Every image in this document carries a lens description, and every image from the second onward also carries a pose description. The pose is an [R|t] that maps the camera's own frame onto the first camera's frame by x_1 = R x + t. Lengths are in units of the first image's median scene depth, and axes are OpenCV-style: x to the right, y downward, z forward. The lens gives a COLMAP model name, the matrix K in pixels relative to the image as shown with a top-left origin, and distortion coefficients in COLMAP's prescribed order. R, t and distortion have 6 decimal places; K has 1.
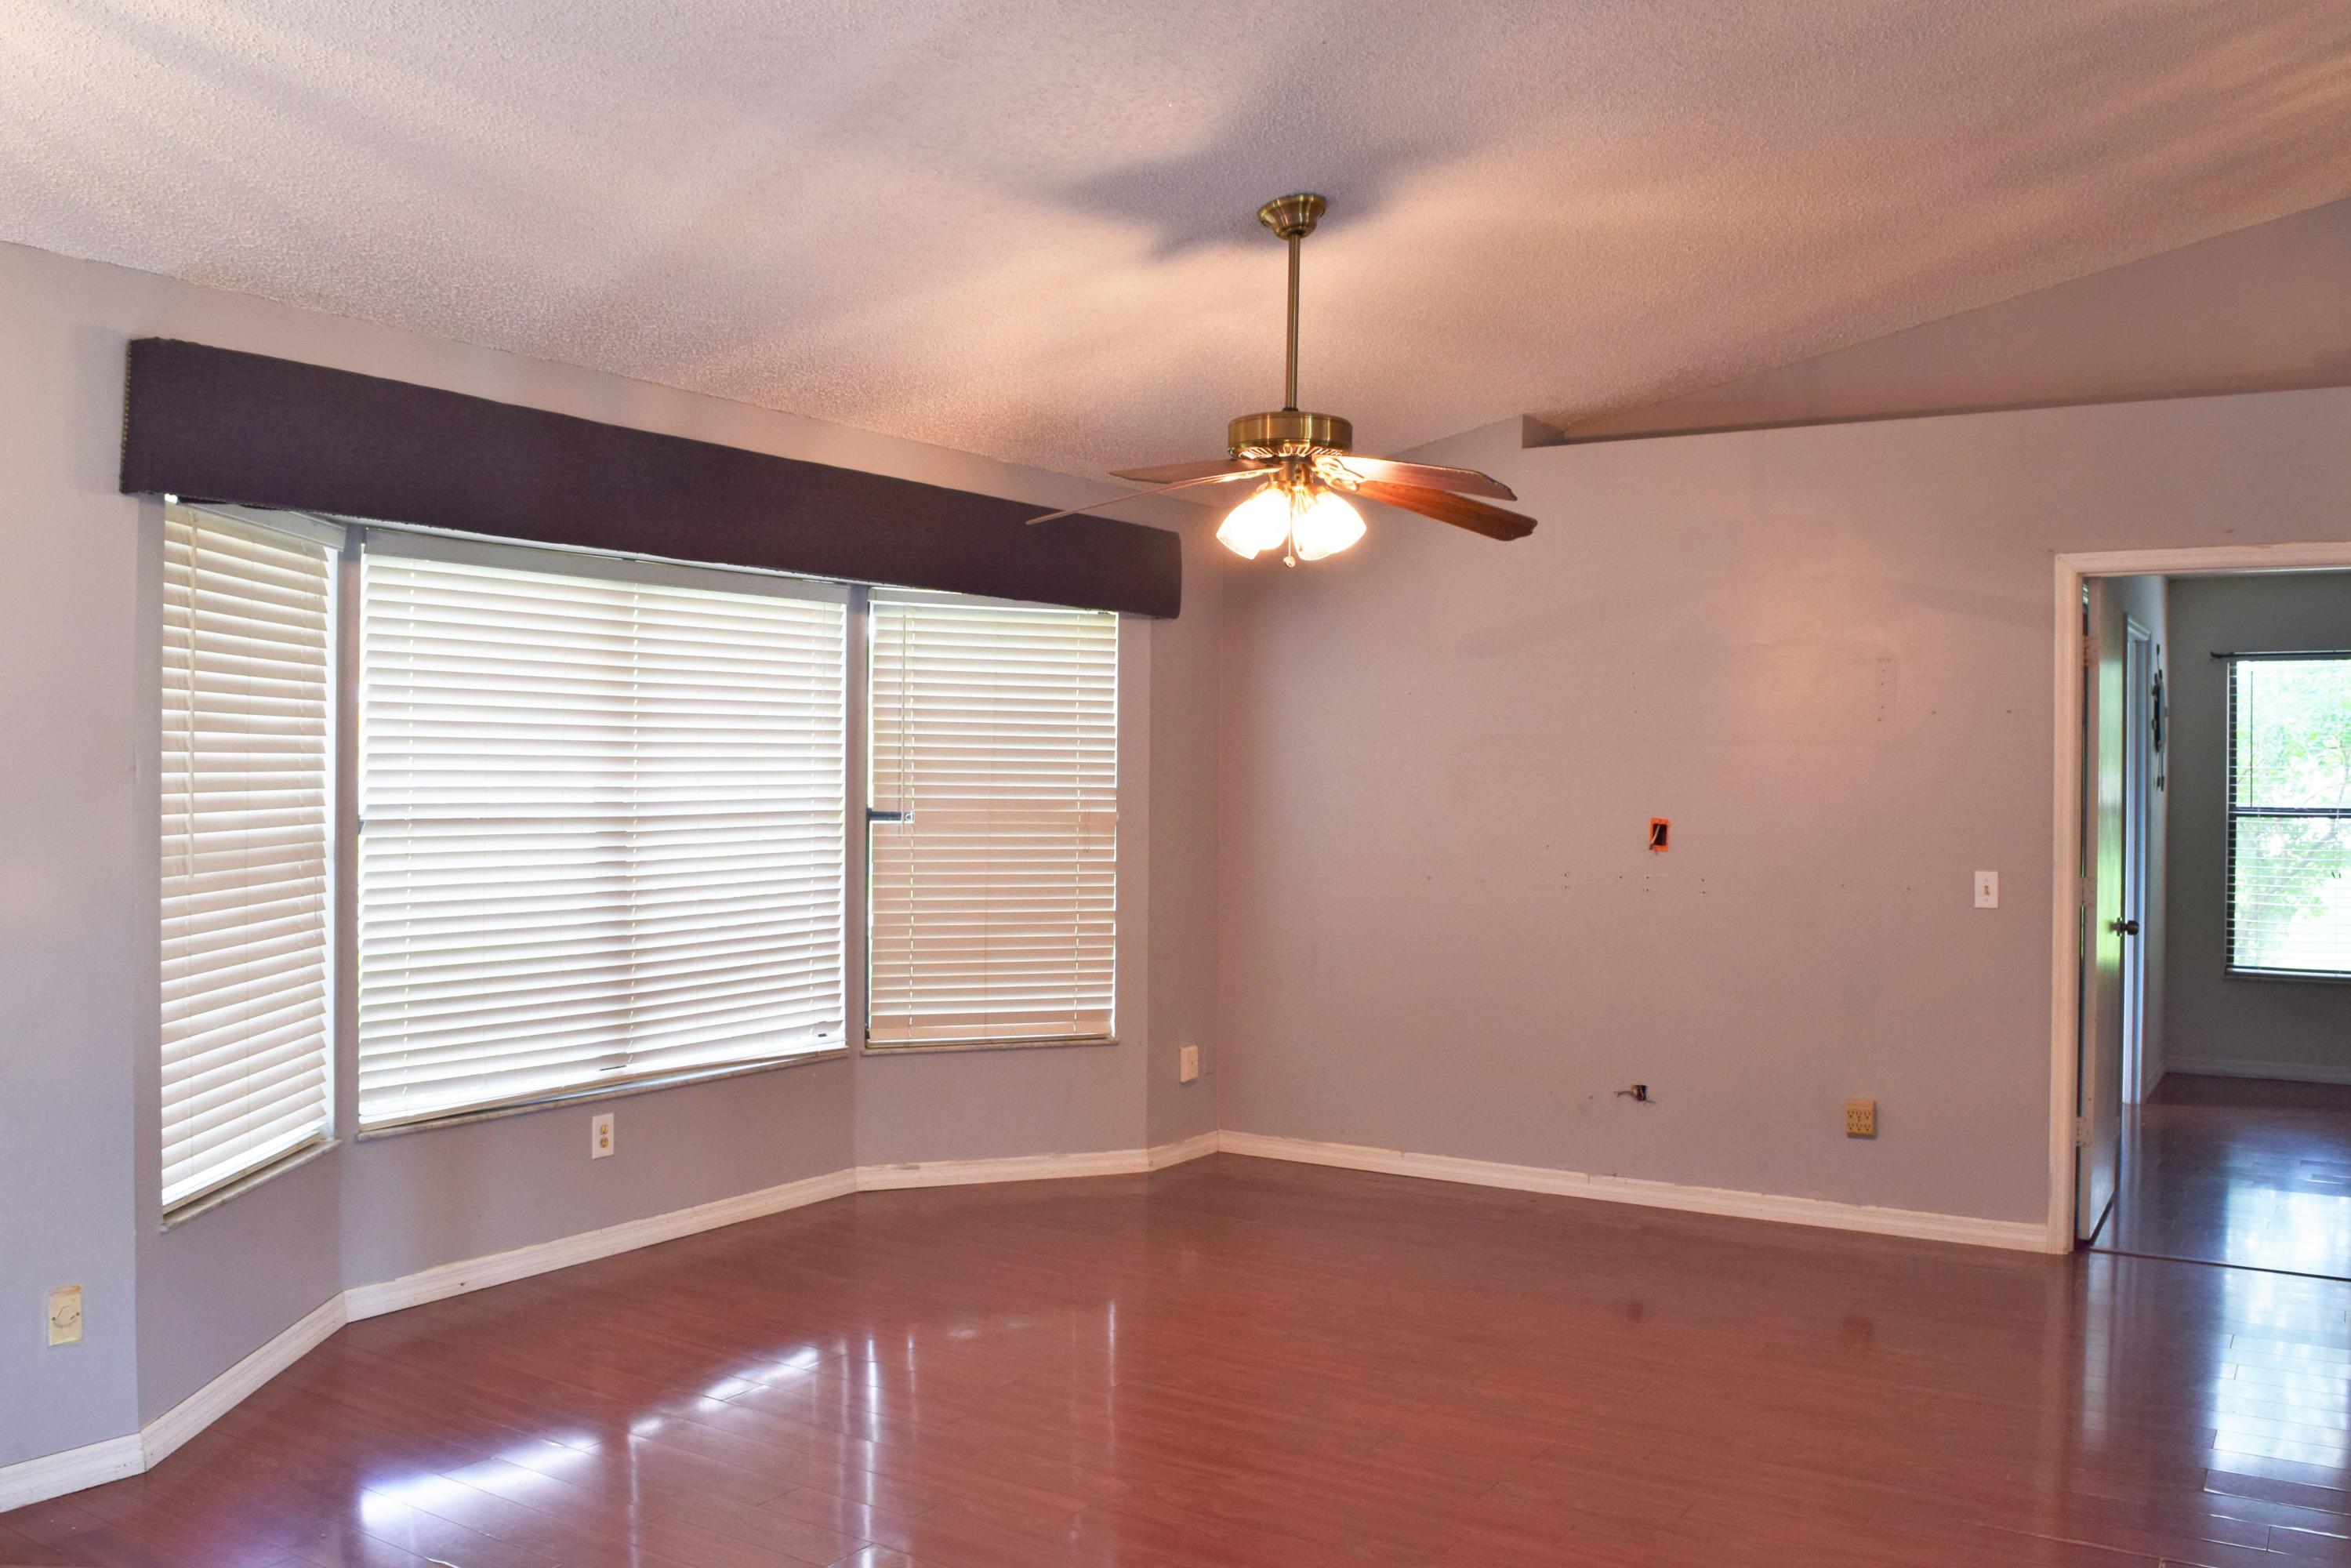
lens RADIAL K [[1885.2, 0, 1179.3], [0, 1885.2, 777.5], [0, 0, 1]] dist [-0.086489, -0.005131]
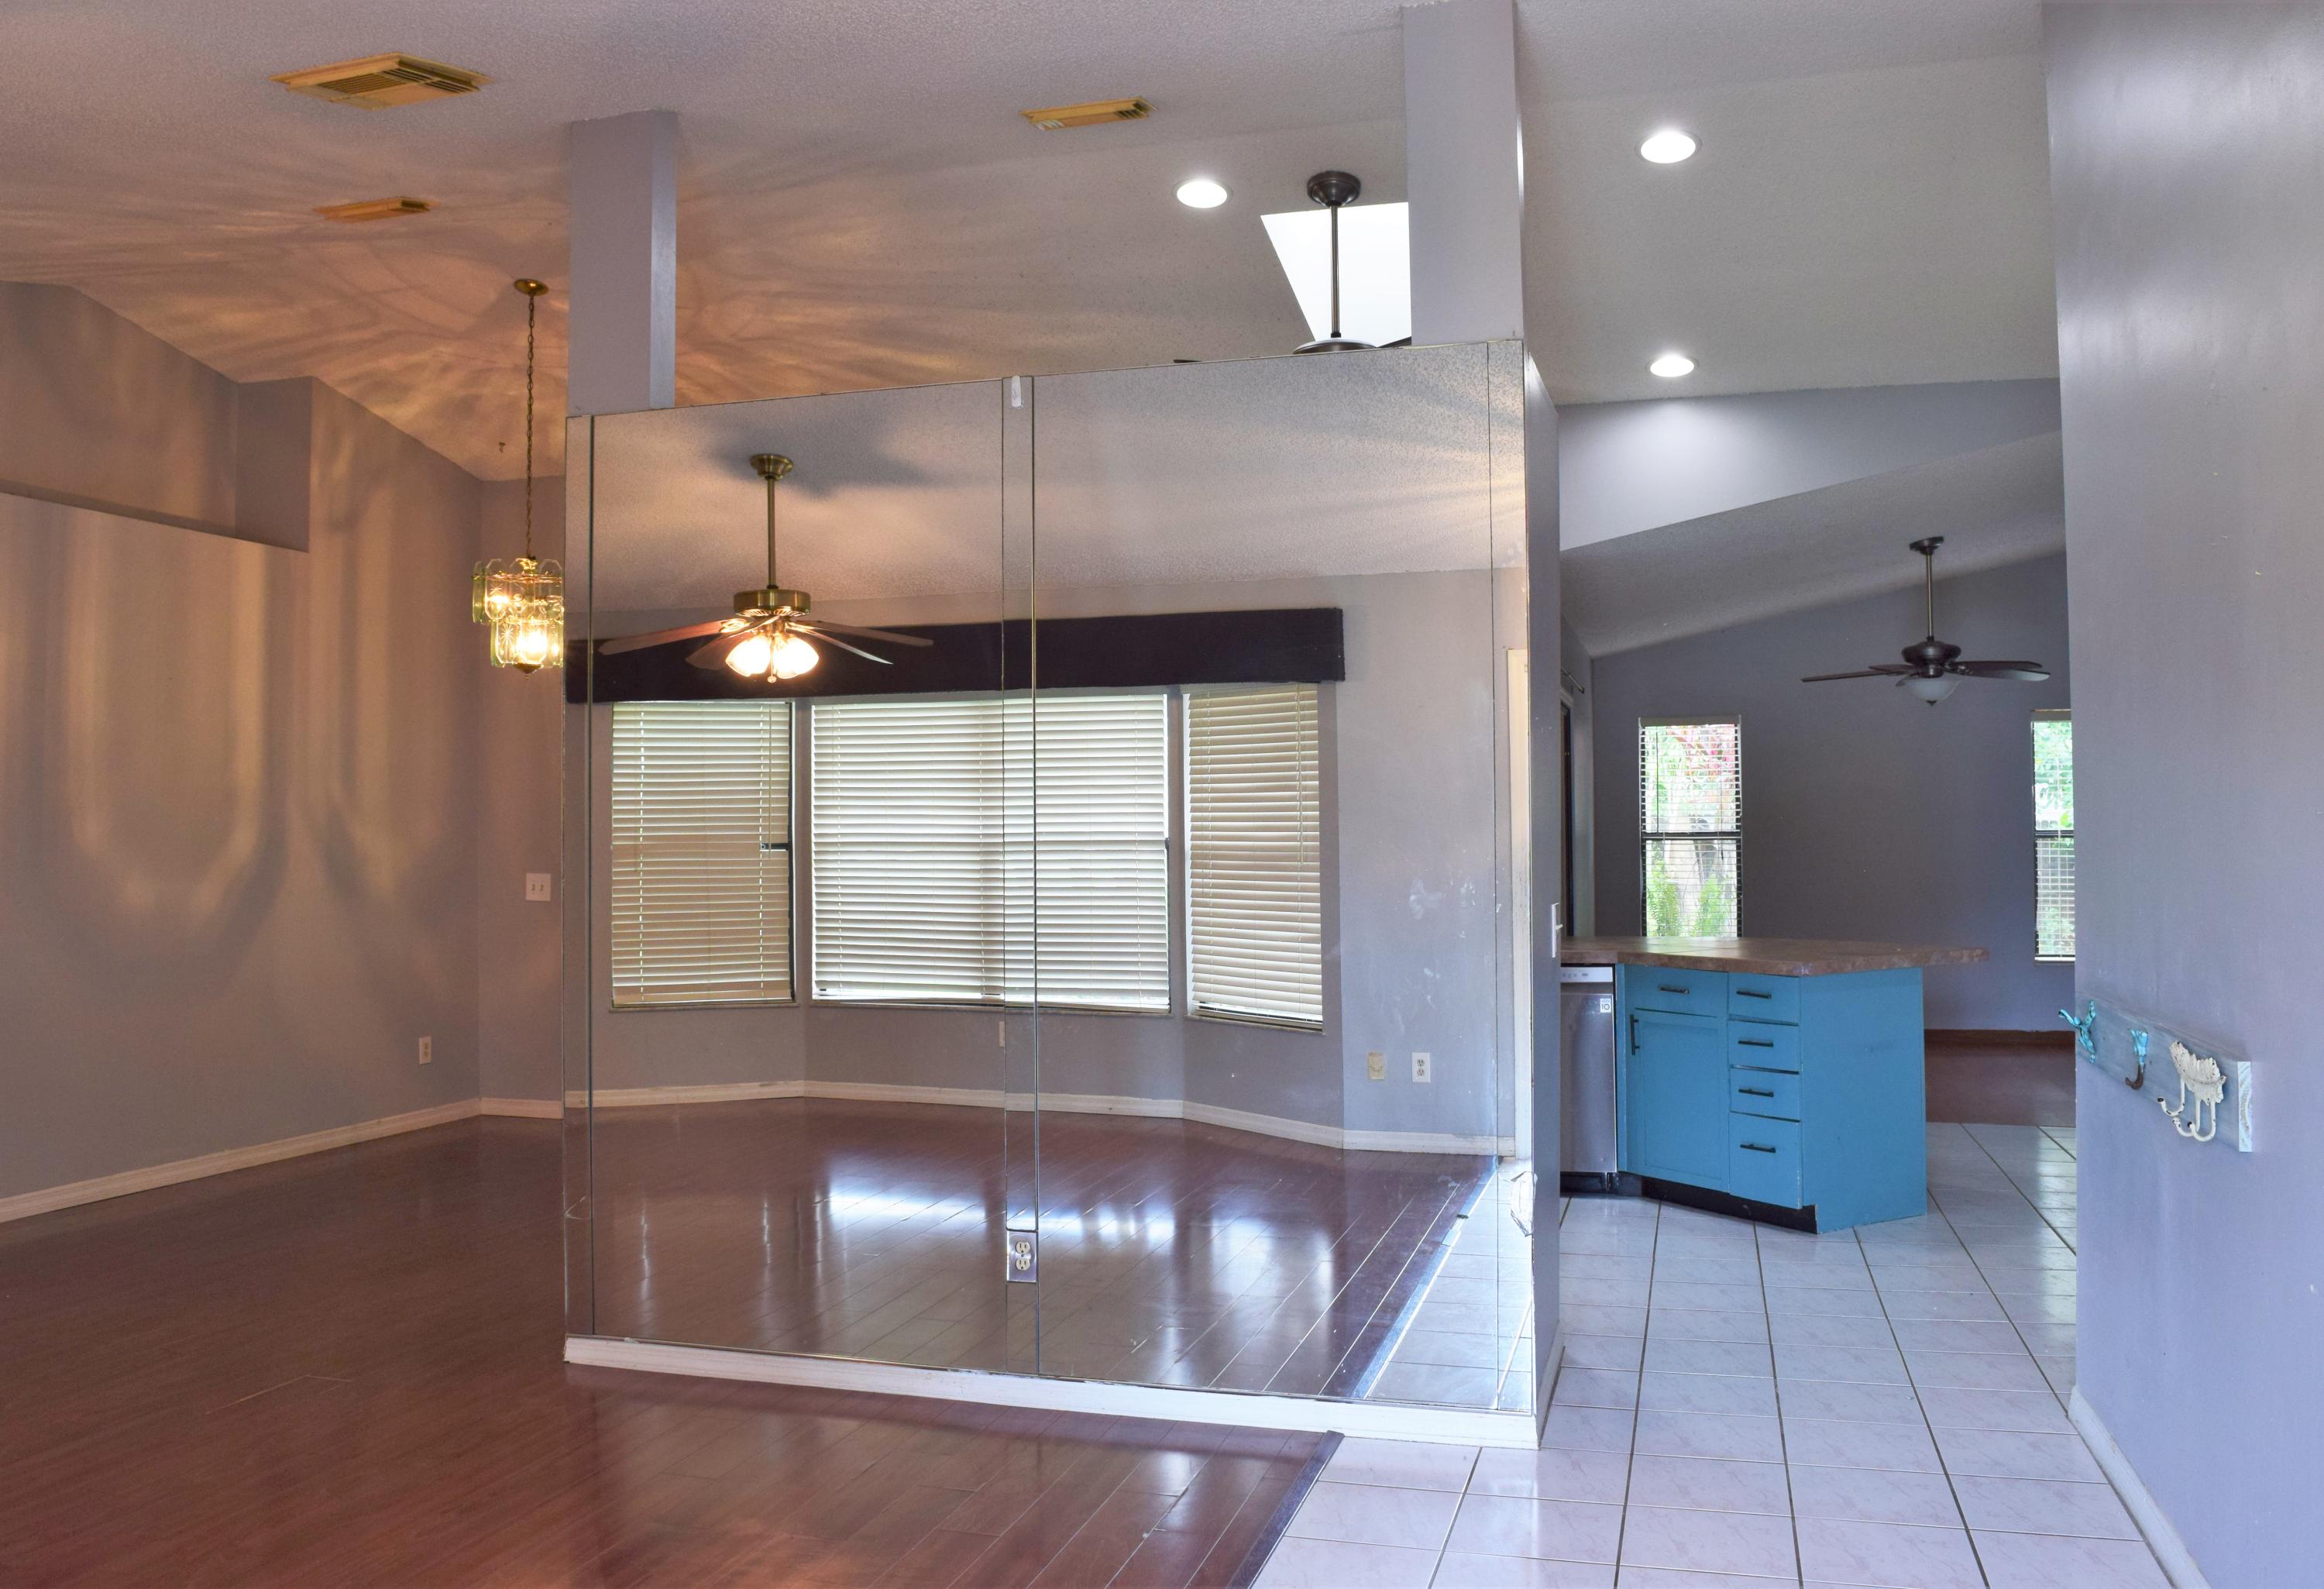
lens RADIAL K [[1865.1, 0, 1141.4], [0, 1865.1, 793.2], [0, 0, 1]] dist [-0.097940, 0.031267]
pose [[0.280620, -0.021490, -0.959578, 1.325723], [0.000300, 0.999751, -0.022302, 0.015016], [0.959819, 0.005971, 0.280557, 0.675423]]
